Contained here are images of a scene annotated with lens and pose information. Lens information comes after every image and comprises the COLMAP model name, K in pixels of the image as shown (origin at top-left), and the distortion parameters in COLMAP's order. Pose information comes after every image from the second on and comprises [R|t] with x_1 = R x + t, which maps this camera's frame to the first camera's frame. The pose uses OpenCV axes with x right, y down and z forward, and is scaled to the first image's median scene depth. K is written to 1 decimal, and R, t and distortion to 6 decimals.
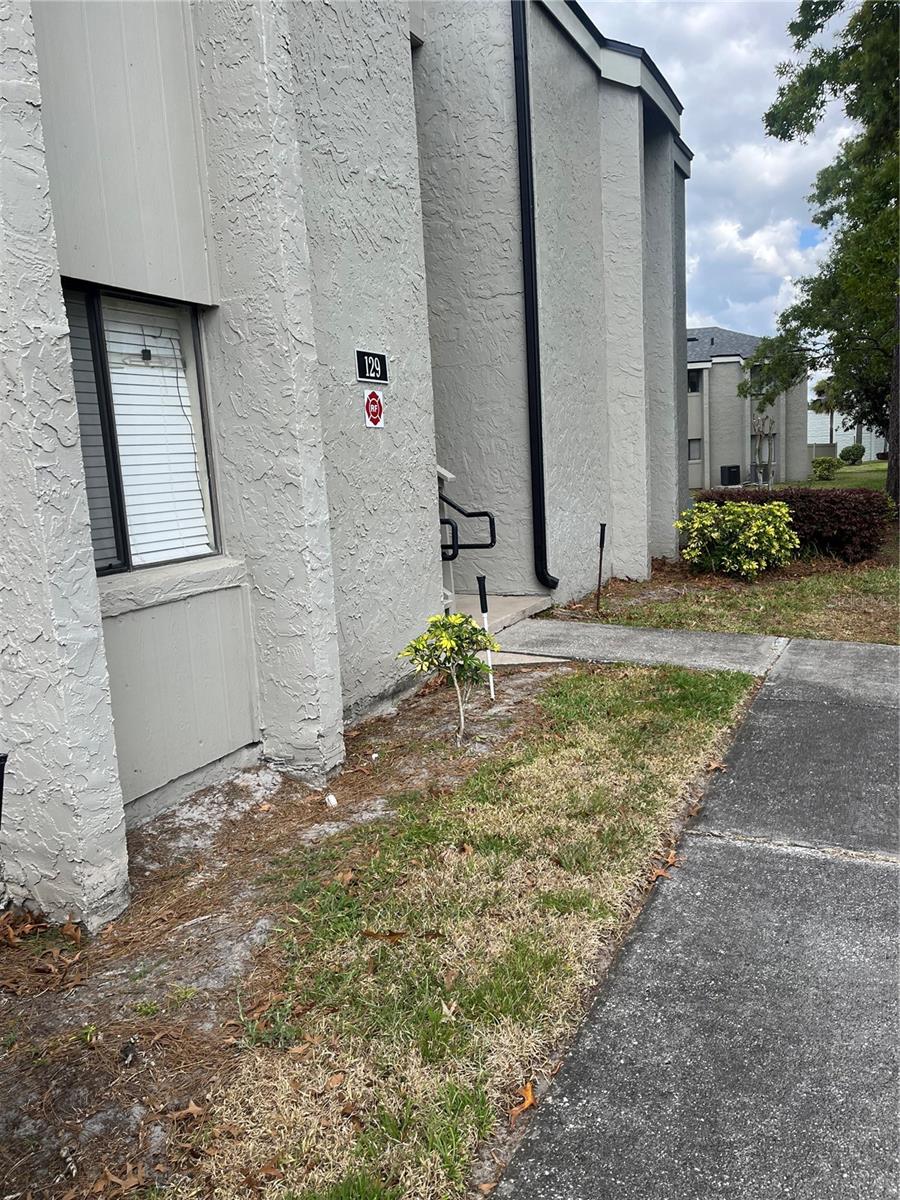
lens RADIAL K [[914.5, 0, 450.8], [0, 914.5, 613.3], [0, 0, 1]] dist [0.044713, -0.055127]
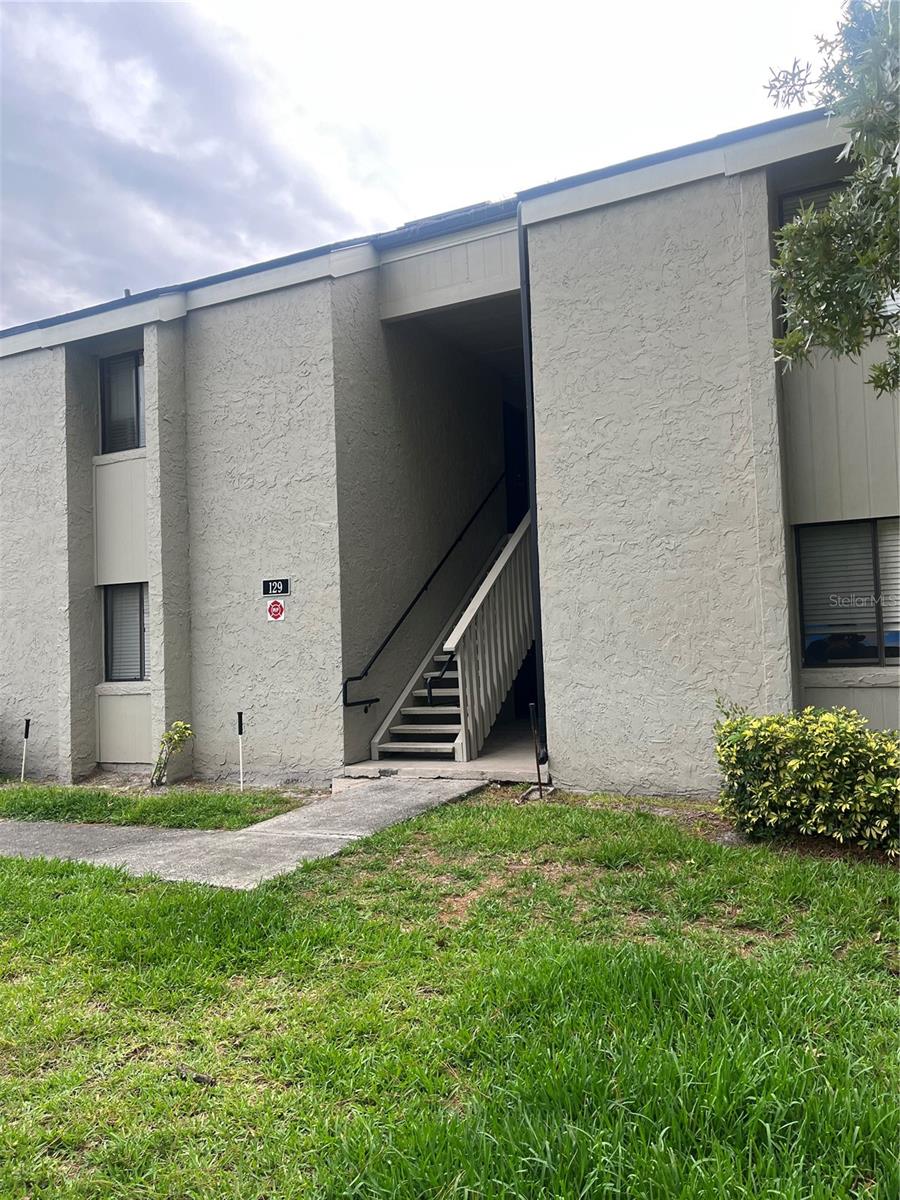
lens RADIAL K [[914.5, 0, 452.5], [0, 914.5, 590.4], [0, 0, 1]] dist [0.044713, -0.055127]
pose [[-0.020885, 0.007486, -0.999754, 1.679964], [-0.123781, 0.992259, 0.010016, -0.322150], [0.992090, 0.123960, -0.019797, 1.372452]]
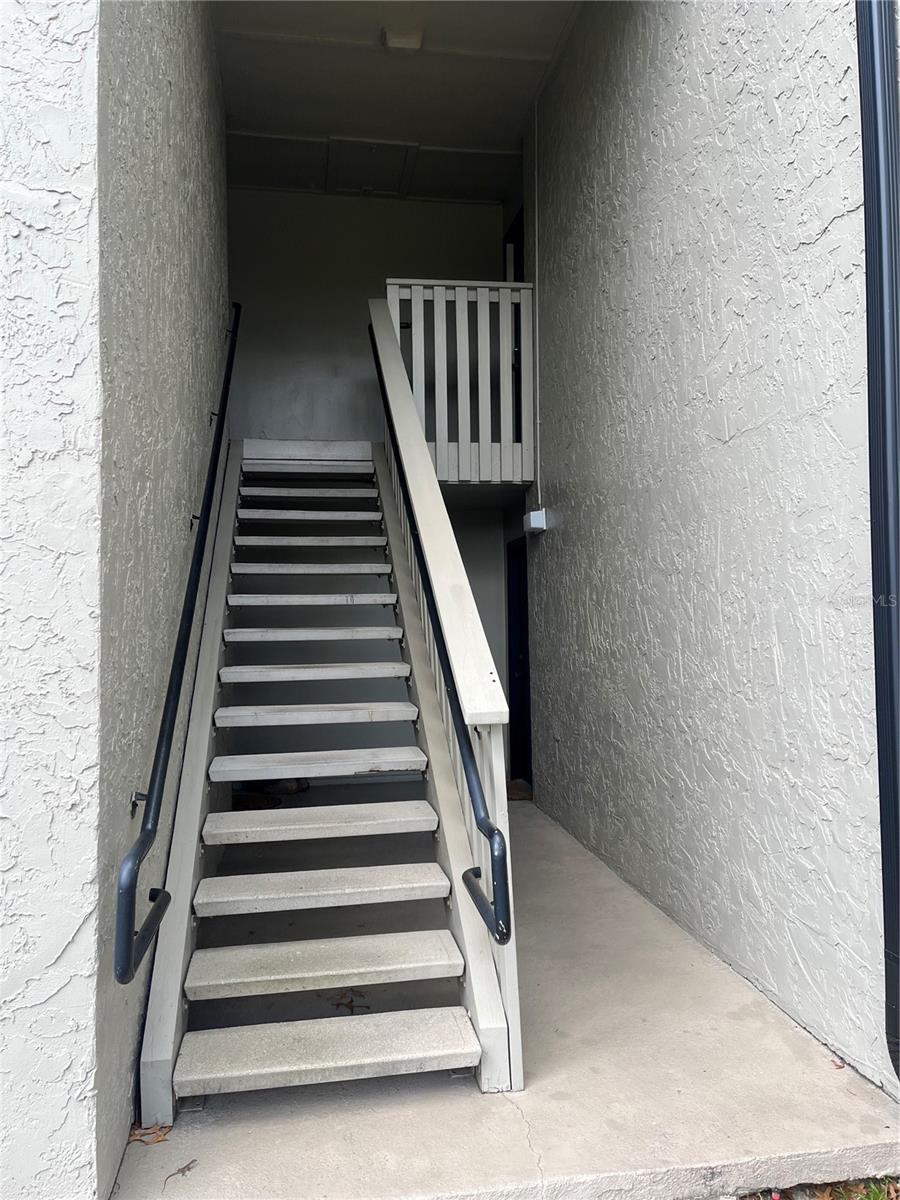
lens RADIAL K [[914.5, 0, 445.6], [0, 914.5, 587.5], [0, 0, 1]] dist [0.044713, -0.055127]
pose [[0.573857, 0.021610, -0.818670, 0.398580], [-0.153324, 0.984811, -0.081479, -0.223216], [0.804475, 0.172279, 0.568454, 1.030646]]
